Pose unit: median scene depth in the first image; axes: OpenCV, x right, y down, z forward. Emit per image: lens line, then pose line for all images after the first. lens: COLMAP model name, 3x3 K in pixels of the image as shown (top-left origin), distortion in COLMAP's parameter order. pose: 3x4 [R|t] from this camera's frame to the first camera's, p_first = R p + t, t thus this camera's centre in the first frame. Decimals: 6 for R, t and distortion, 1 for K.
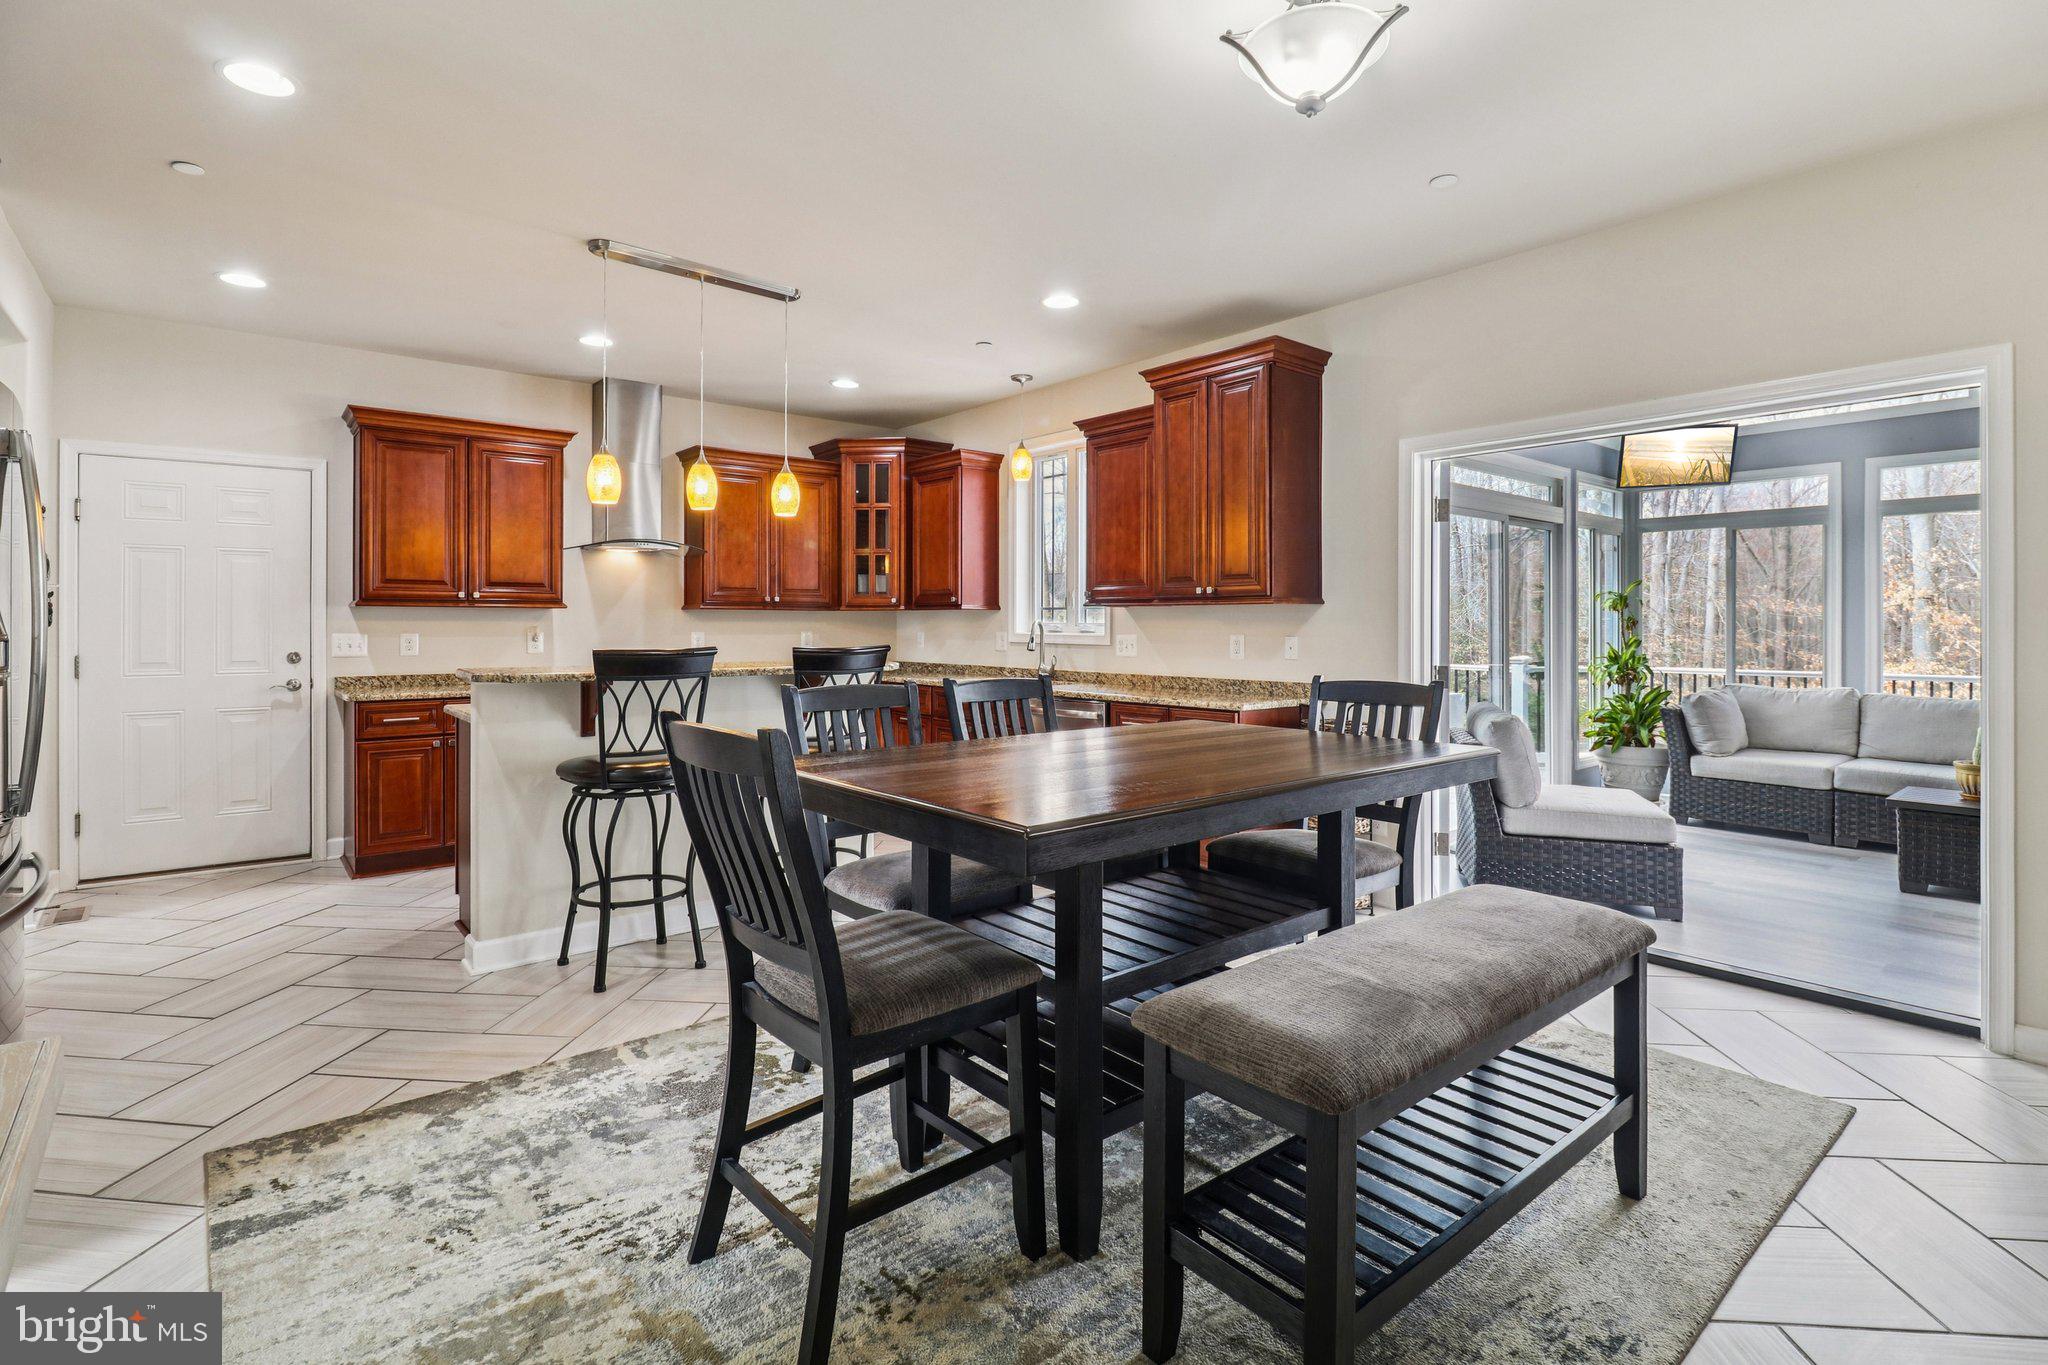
lens RADIAL K [[975.5, 0, 1009.8], [0, 975.5, 629.3], [0, 0, 1]] dist [-0.010795, -0.000315]
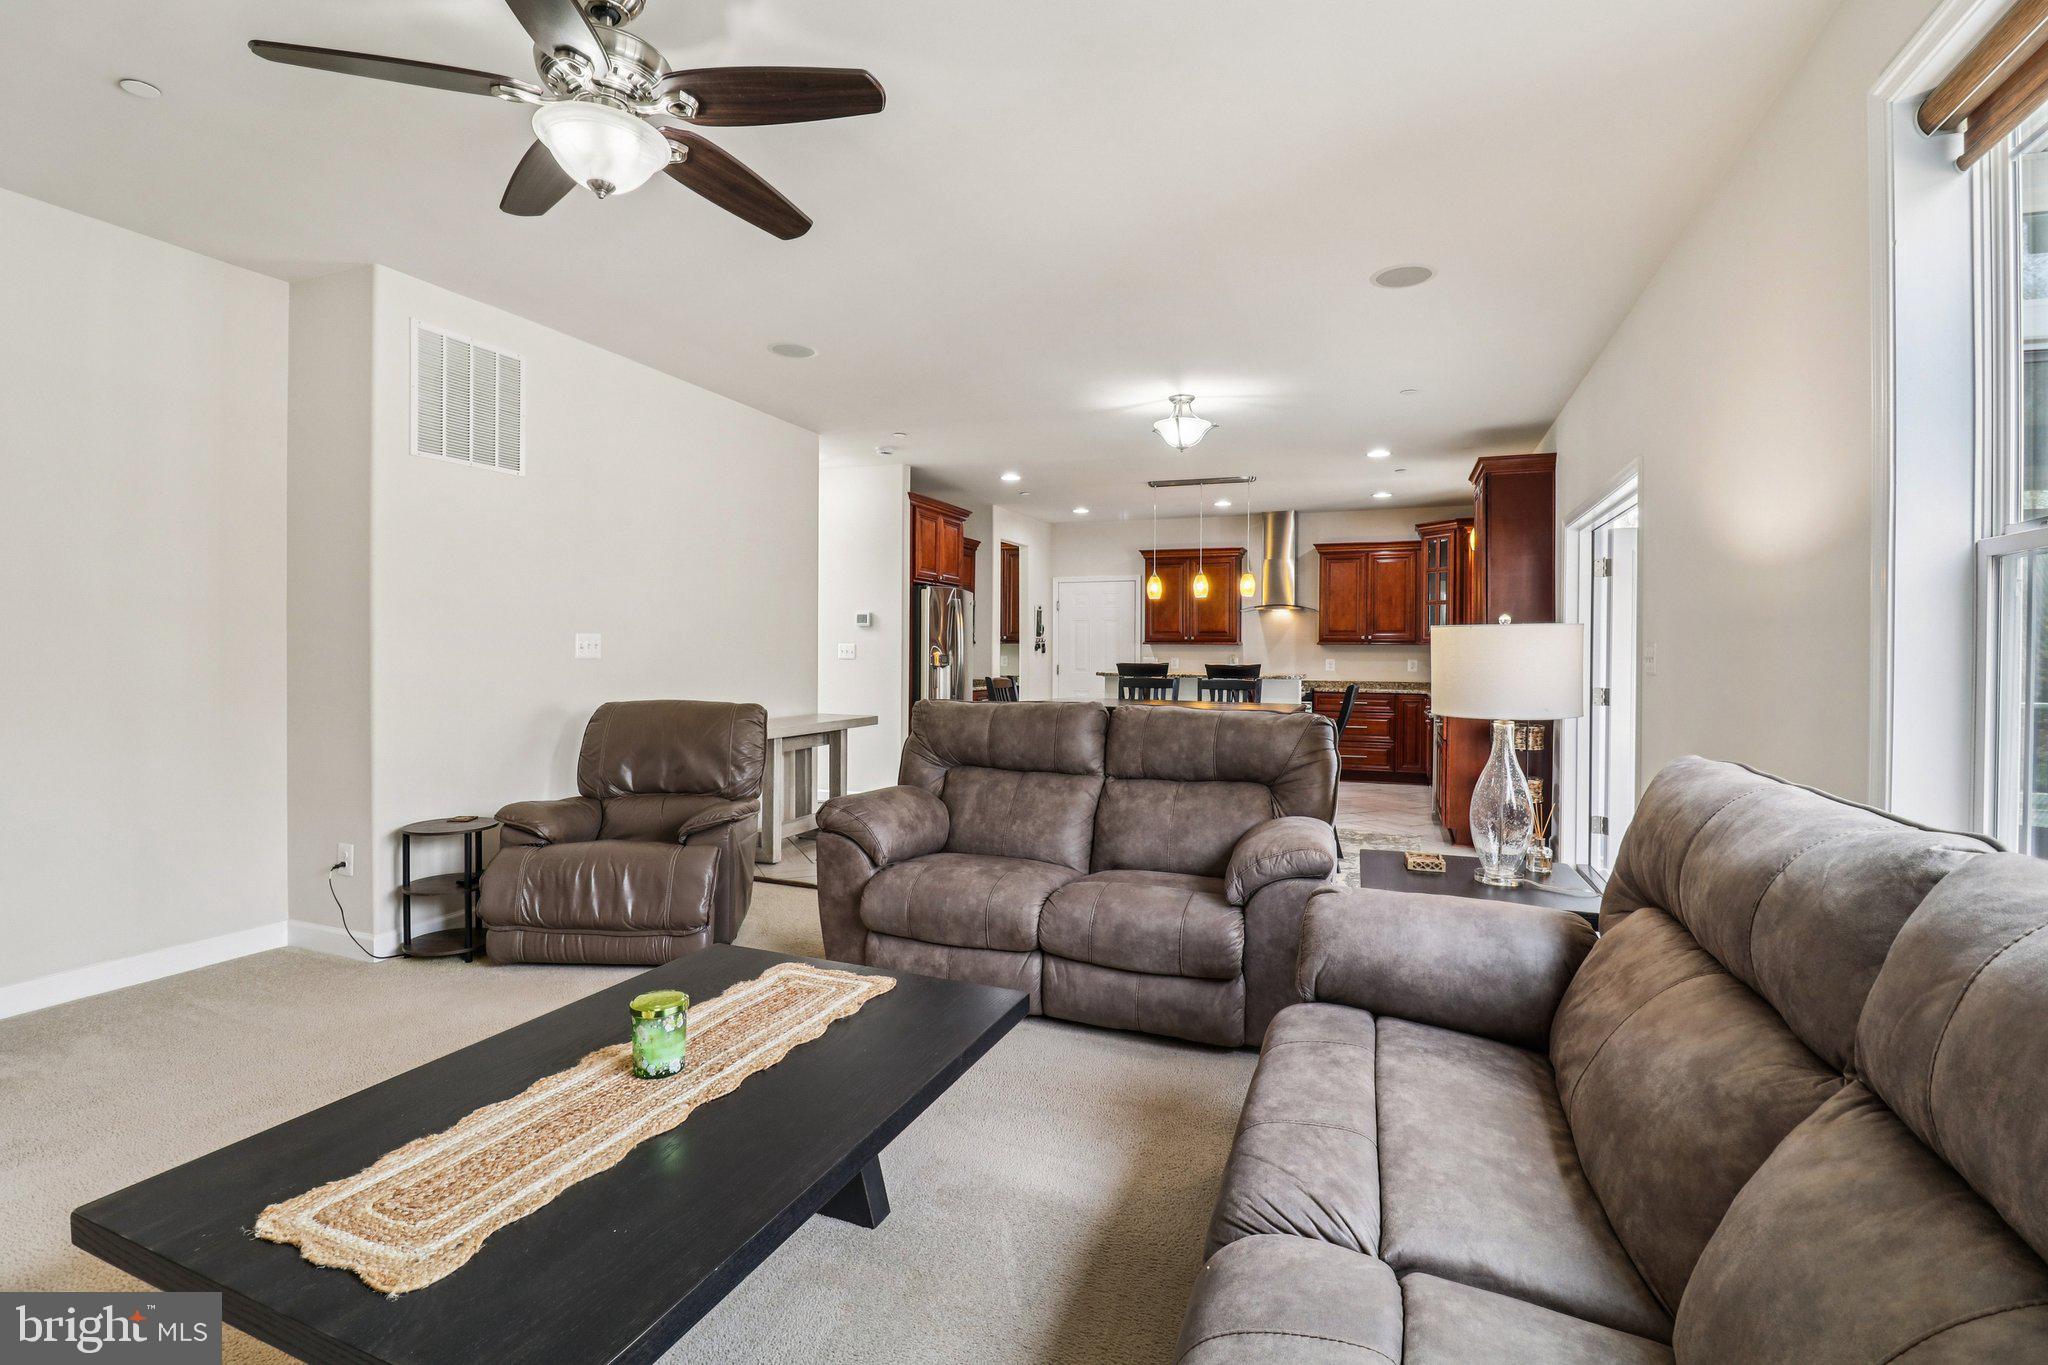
lens RADIAL K [[955.7, 0, 1006.9], [0, 955.7, 661.2], [0, 0, 1]] dist [0.001098, -0.011668]
pose [[0.475827, 0.012252, -0.879453, 0.989349], [-0.010023, 0.999914, 0.008508, -0.001051], [0.879482, 0.004767, 0.475909, -0.251250]]
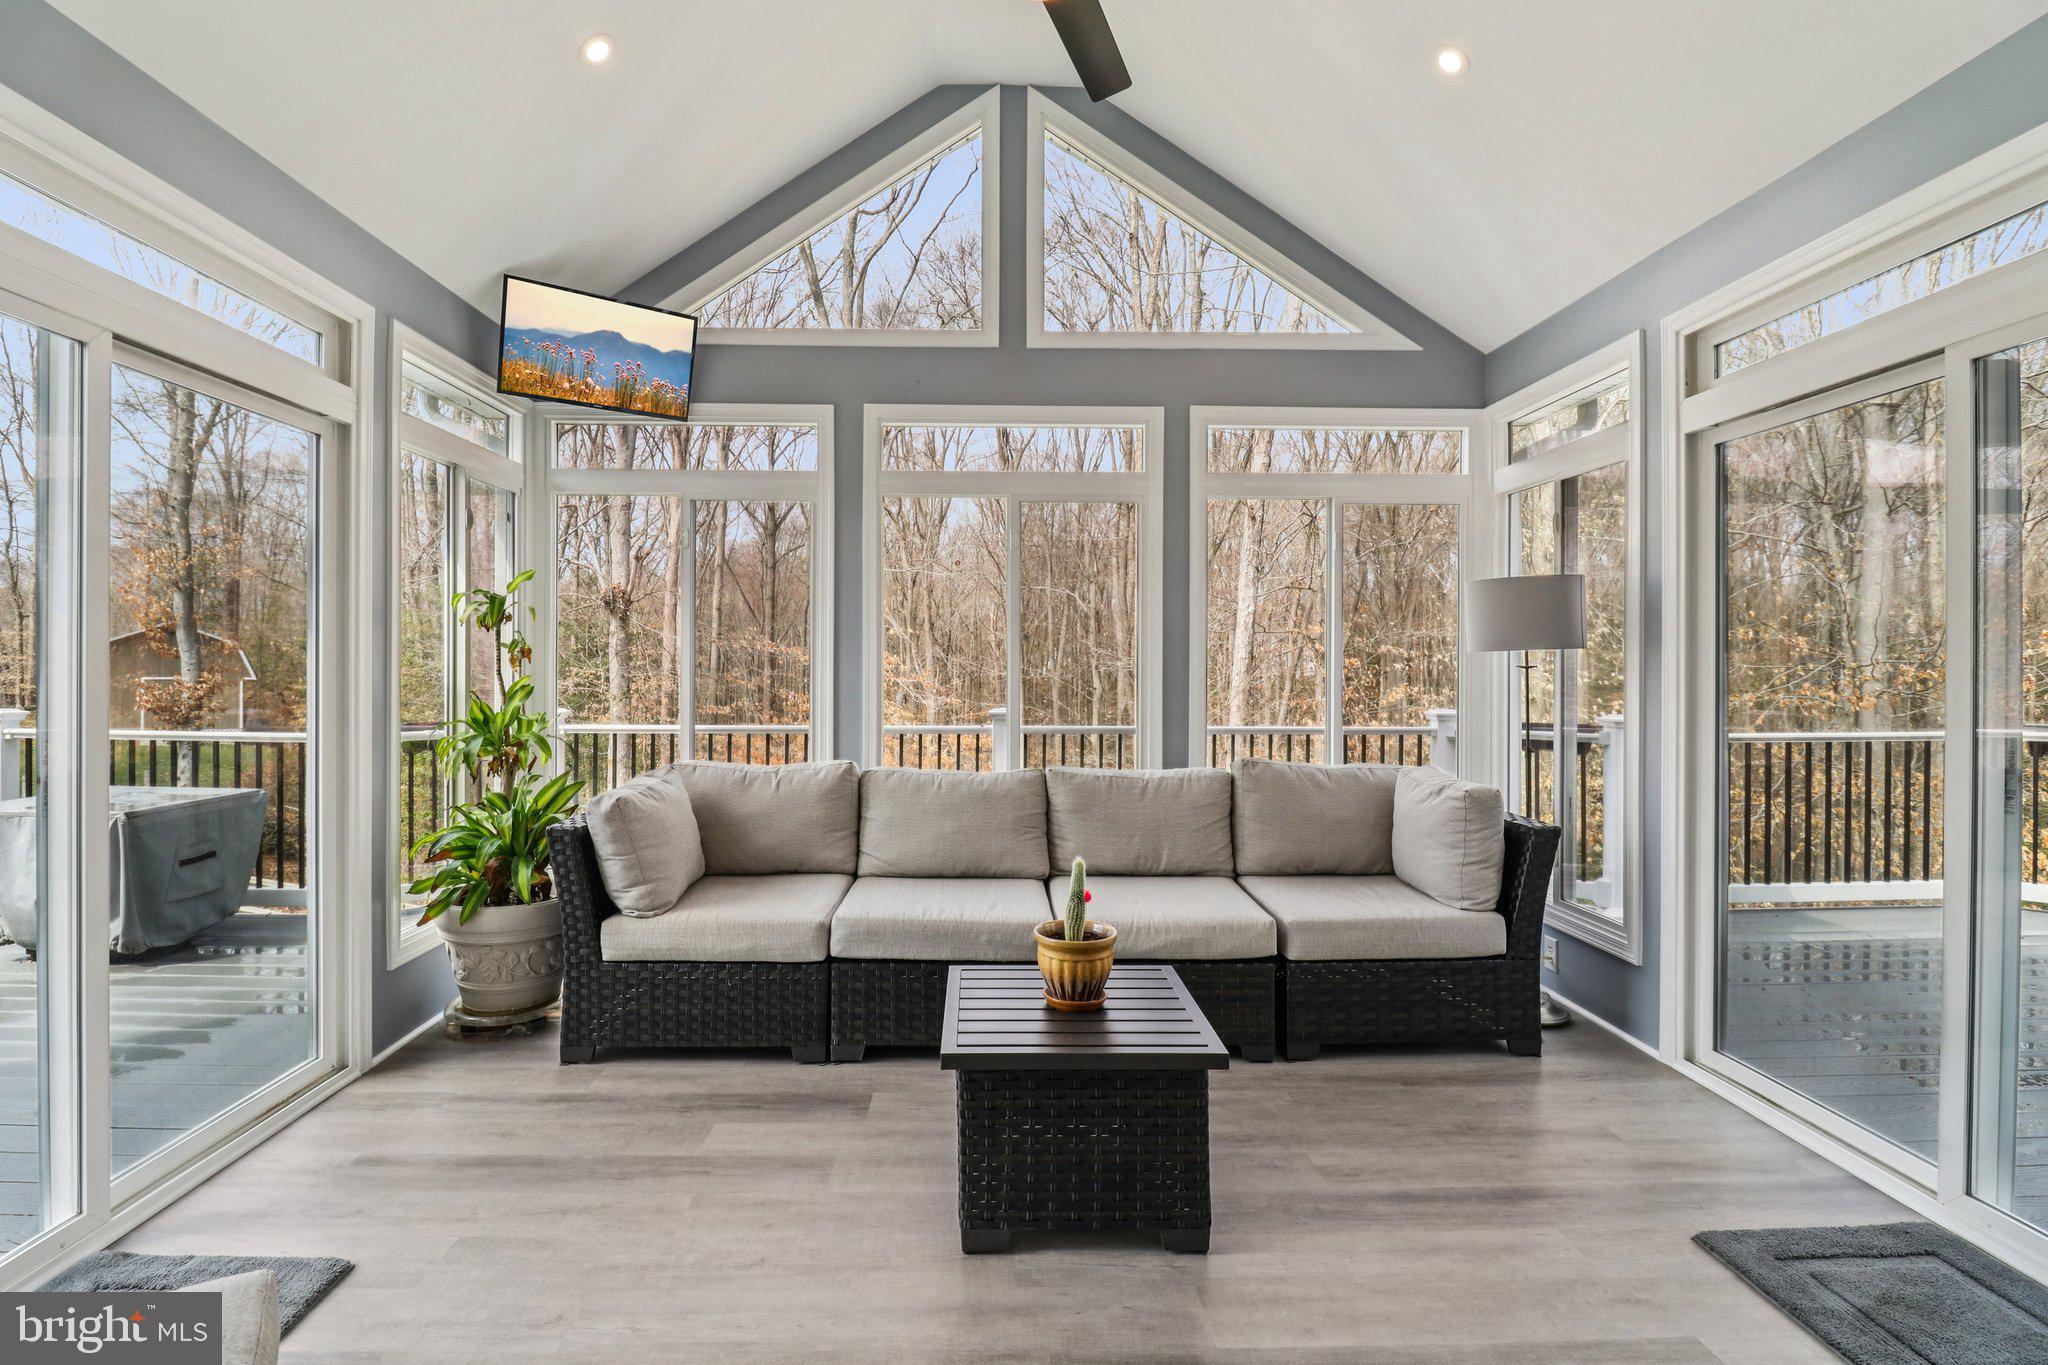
lens RADIAL K [[977.5, 0, 1023.6], [0, 977.5, 627.3], [0, 0, 1]] dist [-0.000183, -0.013025]
pose [[0.599761, 0.036381, 0.799352, 0.527831], [-0.001567, 0.999017, -0.044293, 0.003746], [-0.800178, 0.025313, 0.599229, 0.648949]]
